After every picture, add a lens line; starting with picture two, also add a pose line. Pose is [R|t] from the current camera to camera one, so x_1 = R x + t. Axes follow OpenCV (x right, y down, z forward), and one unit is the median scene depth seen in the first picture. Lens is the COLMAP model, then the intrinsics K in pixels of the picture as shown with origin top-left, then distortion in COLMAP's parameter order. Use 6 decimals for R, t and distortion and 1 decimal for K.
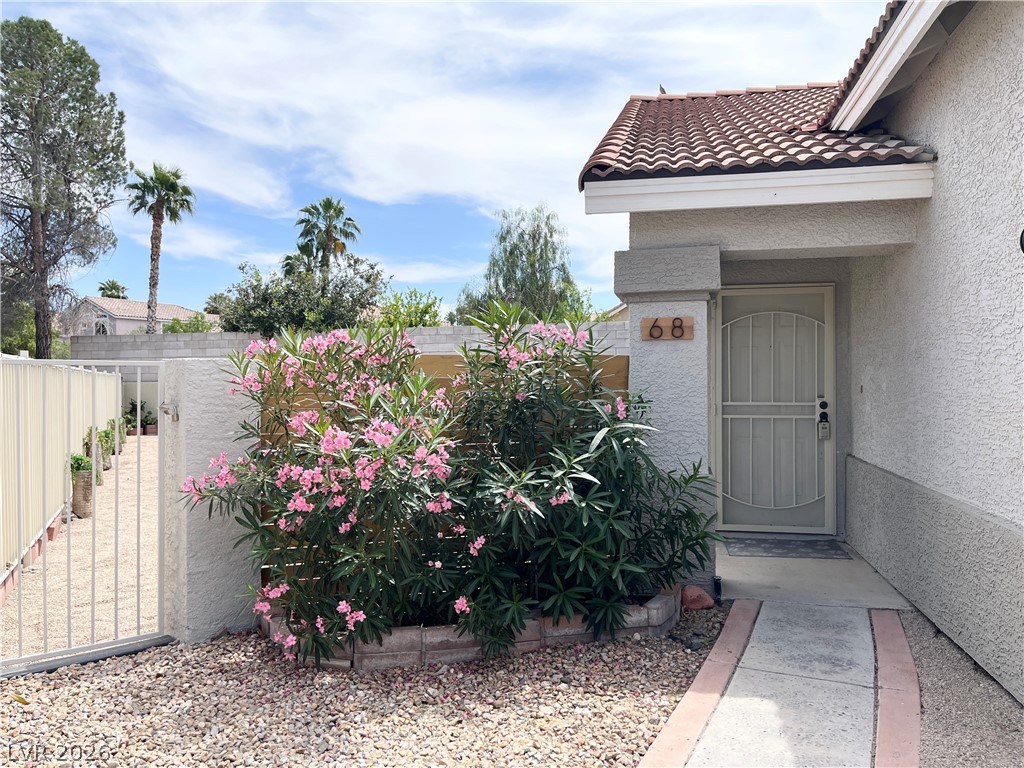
lens RADIAL K [[760.8, 0, 518.9], [0, 760.8, 385.9], [0, 0, 1]] dist [0.014606, -0.016984]
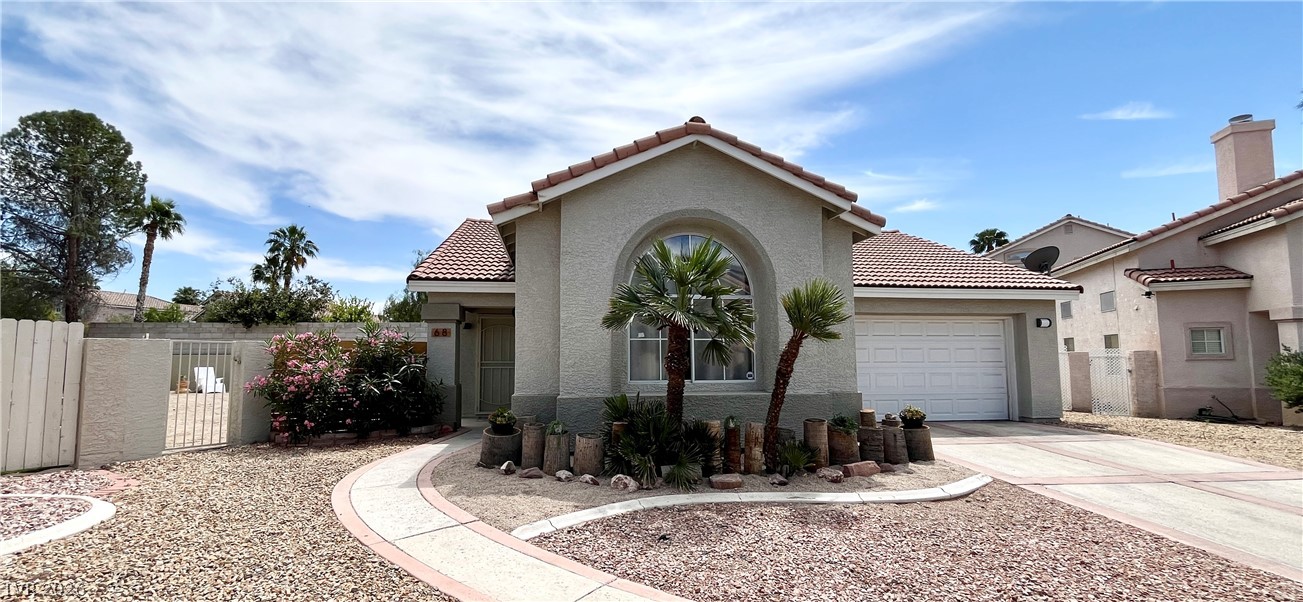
lens RADIAL K [[556.1, 0, 625.0], [0, 556.1, 301.7], [0, 0, 1]] dist [-0.001322, -0.001338]
pose [[0.953093, 0.034338, 0.300724, 0.057085], [-0.000500, 0.993721, -0.111885, 0.010297], [-0.302677, 0.106486, 0.947126, -0.291991]]
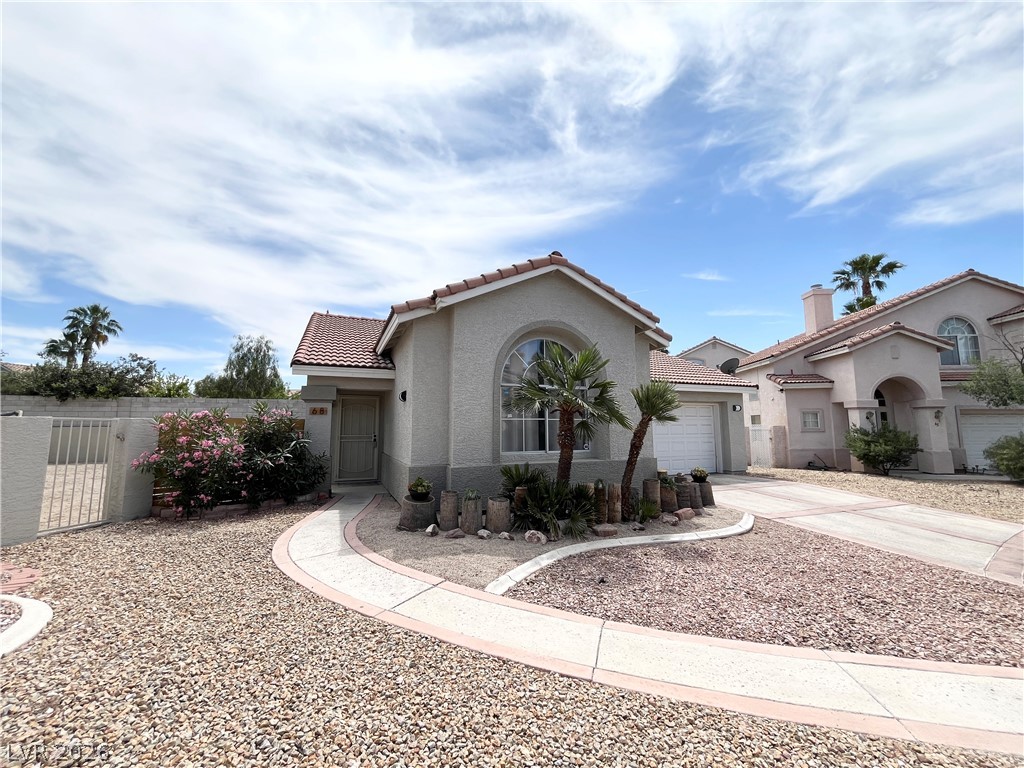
lens RADIAL K [[420.5, 0, 511.2], [0, 420.5, 365.6], [0, 0, 1]] dist [-0.002623, -0.000408]
pose [[0.836232, 0.083838, 0.541930, -0.026487], [0.003045, 0.987519, -0.157470, 0.004539], [-0.548368, 0.133331, 0.825539, -0.236856]]
